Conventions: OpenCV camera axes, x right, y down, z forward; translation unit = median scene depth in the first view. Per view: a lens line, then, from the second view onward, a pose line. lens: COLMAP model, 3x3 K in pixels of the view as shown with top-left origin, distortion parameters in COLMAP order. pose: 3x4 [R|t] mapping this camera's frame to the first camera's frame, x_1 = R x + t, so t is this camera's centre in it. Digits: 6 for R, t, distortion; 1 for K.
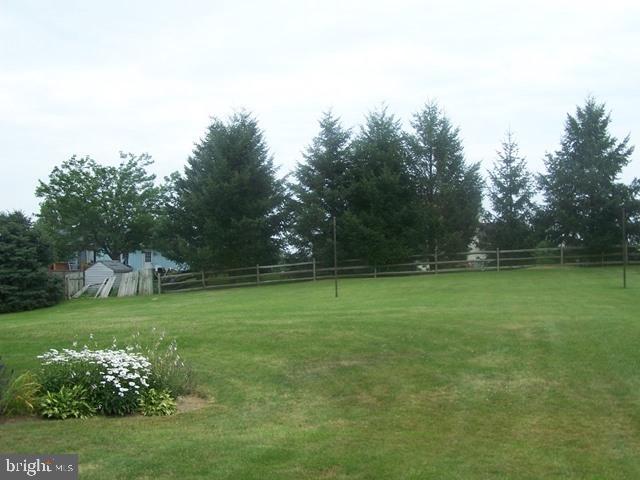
lens RADIAL K [[747.3, 0, 320.3], [0, 747.3, 241.4], [0, 0, 1]] dist [-0.089004, 0.000000]
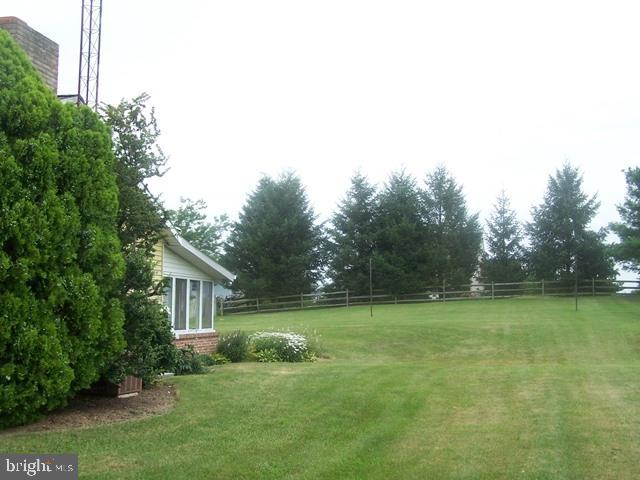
lens RADIAL K [[747.3, 0, 320.1], [0, 747.3, 239.4], [0, 0, 1]] dist [-0.089004, 0.000000]
pose [[0.999899, 0.007610, -0.011992, -0.039754], [-0.008115, 0.999056, -0.042679, -0.005826], [0.011656, 0.042772, 0.999017, -0.262468]]
